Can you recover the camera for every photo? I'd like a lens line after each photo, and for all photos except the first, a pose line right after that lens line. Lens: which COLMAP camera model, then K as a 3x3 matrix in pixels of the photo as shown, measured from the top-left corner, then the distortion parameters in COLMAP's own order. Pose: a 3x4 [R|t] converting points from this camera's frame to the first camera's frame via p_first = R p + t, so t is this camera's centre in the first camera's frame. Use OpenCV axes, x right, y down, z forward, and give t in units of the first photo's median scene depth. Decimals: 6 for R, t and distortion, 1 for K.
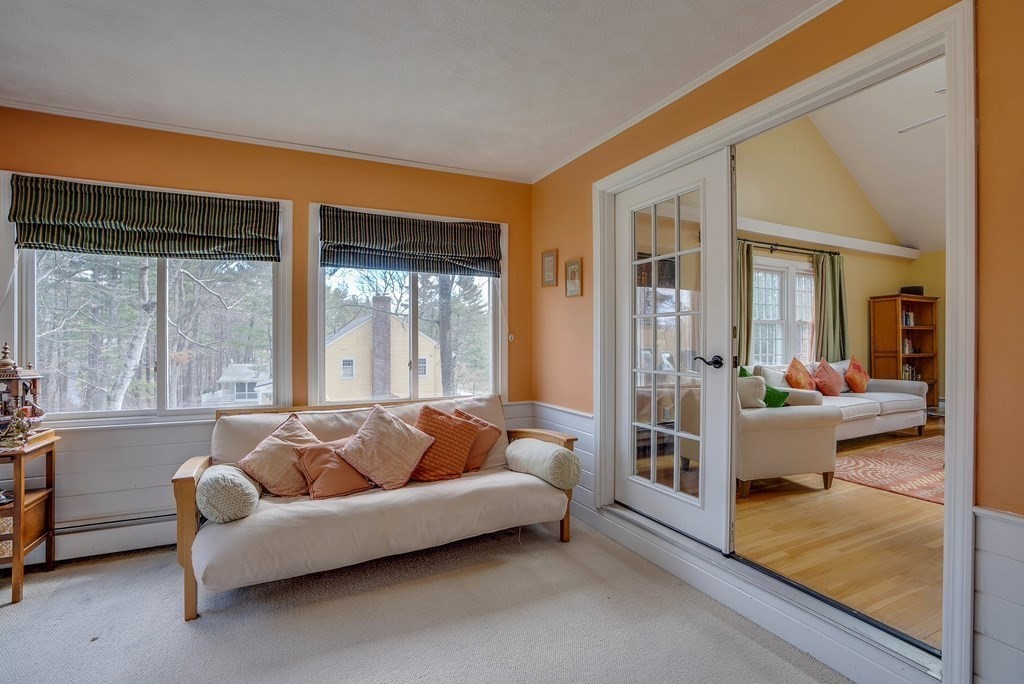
lens RADIAL K [[483.5, 0, 520.1], [0, 483.5, 339.5], [0, 0, 1]] dist [-0.029461, 0.002340]
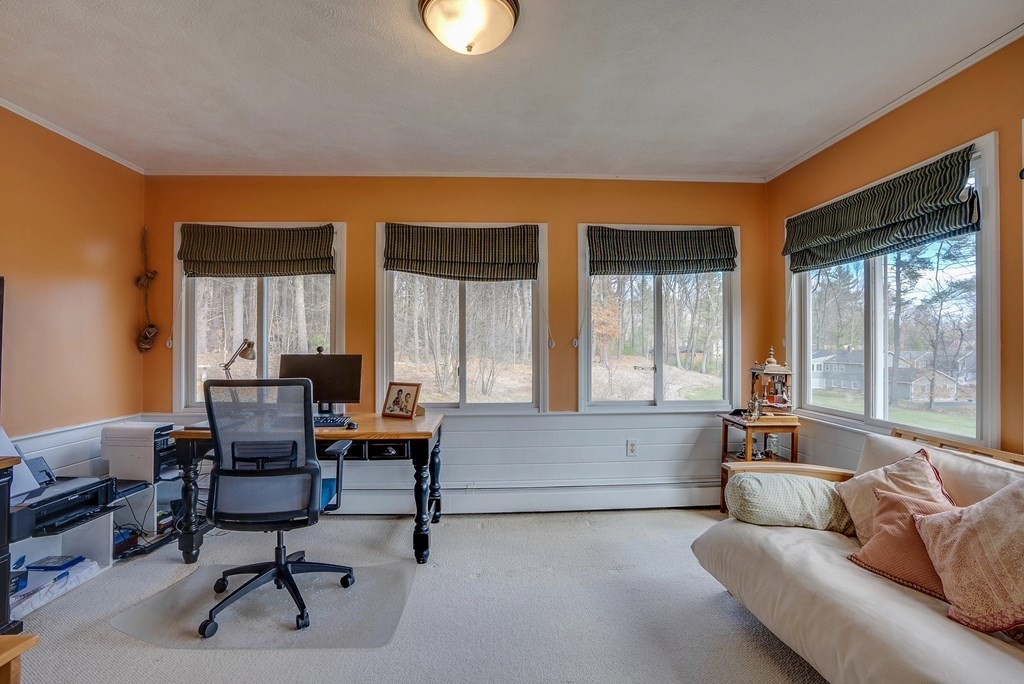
lens RADIAL K [[484.8, 0, 510.4], [0, 484.8, 339.6], [0, 0, 1]] dist [-0.043404, 0.009352]
pose [[-0.406106, -0.008259, -0.913788, 0.417509], [-0.005651, 0.999963, -0.006527, 0.001340], [0.913808, 0.002513, -0.406138, 0.741939]]
